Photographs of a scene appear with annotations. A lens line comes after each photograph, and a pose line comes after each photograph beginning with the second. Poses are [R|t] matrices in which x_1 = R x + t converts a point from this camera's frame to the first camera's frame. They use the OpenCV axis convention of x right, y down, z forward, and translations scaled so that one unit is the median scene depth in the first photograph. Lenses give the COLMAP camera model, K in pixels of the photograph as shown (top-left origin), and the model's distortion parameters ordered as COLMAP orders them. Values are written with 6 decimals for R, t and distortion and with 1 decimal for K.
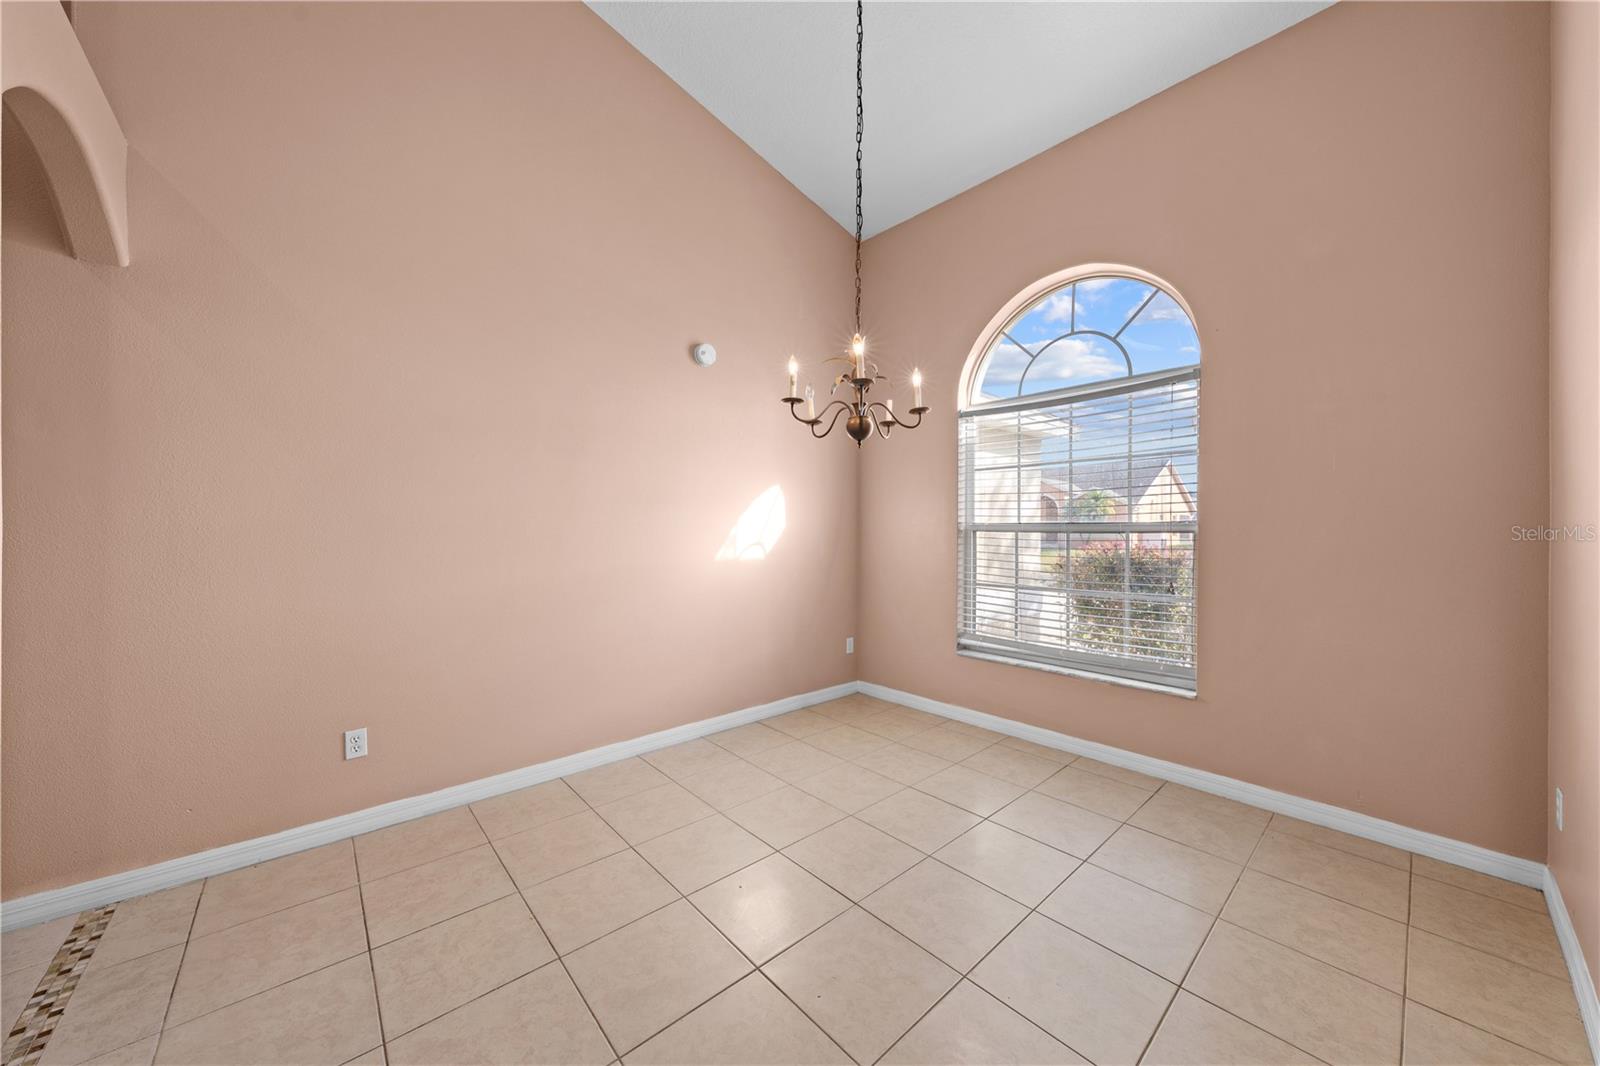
lens RADIAL K [[555.9, 0, 806.0], [0, 555.9, 525.5], [0, 0, 1]] dist [-0.003094, 0.000214]
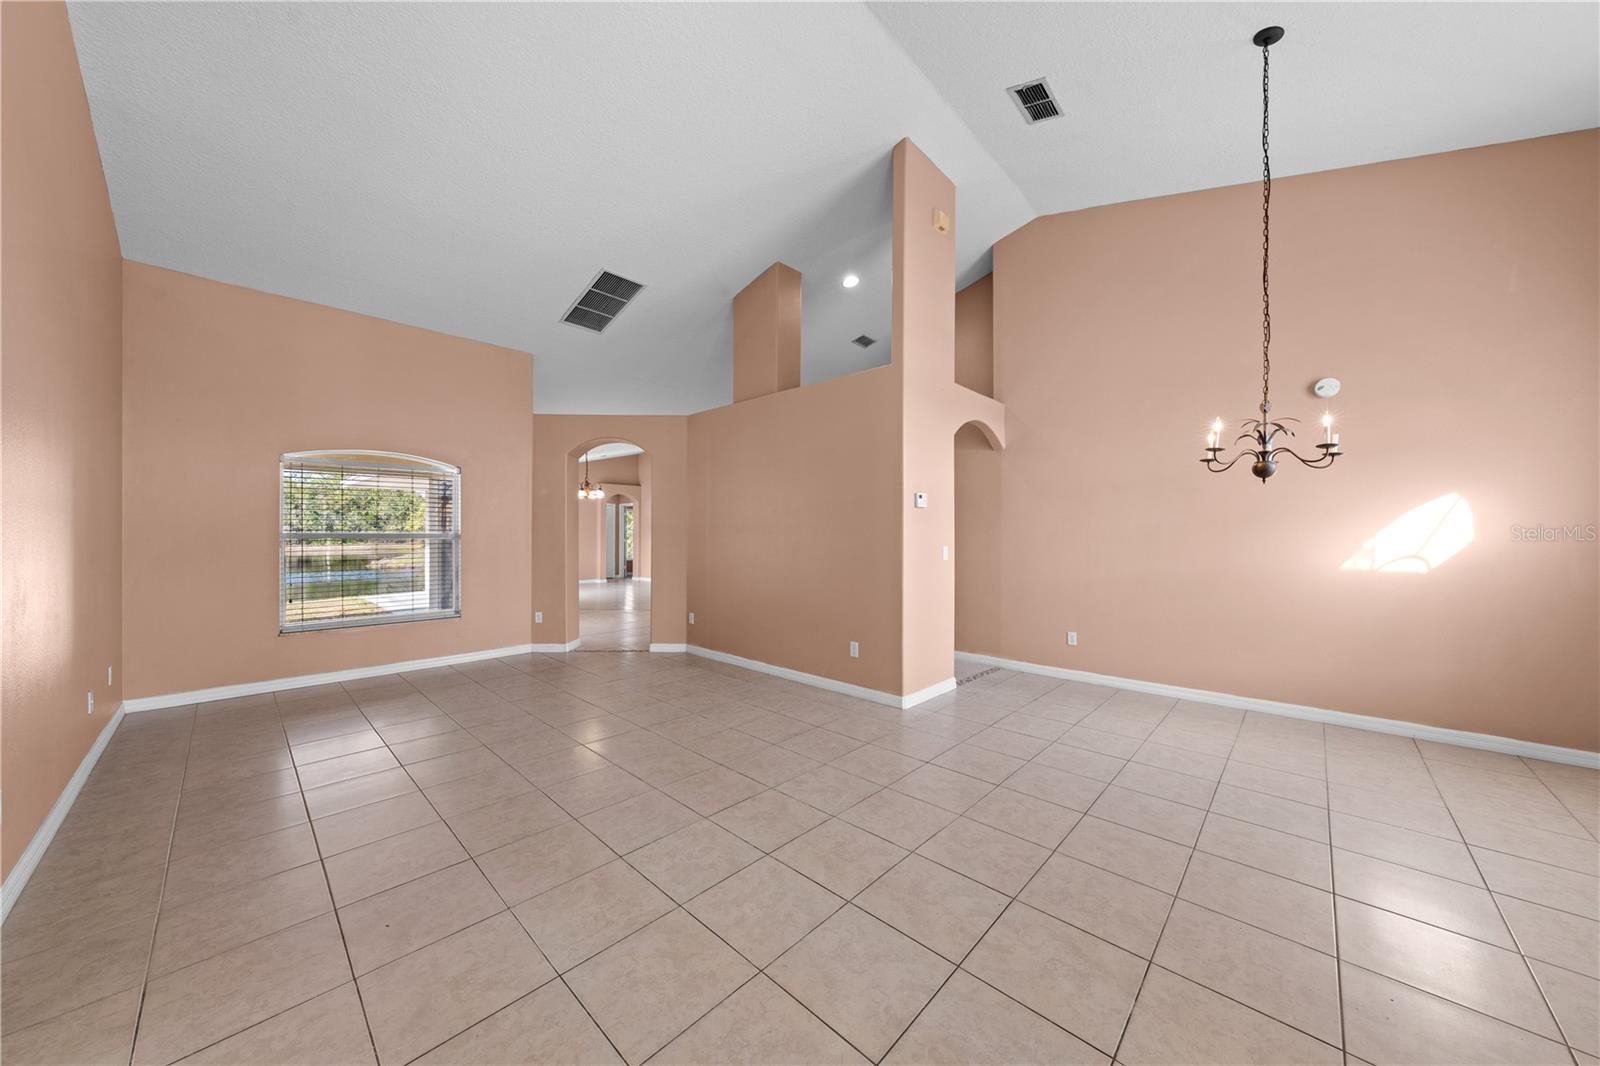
lens RADIAL K [[542.0, 0, 799.3], [0, 542.0, 530.3], [0, 0, 1]] dist [-0.000298, -0.000011]
pose [[0.084350, -0.013602, -0.996343, 0.812176], [0.003700, 0.999904, -0.013338, -0.005452], [0.996429, -0.002562, 0.084392, -0.163255]]
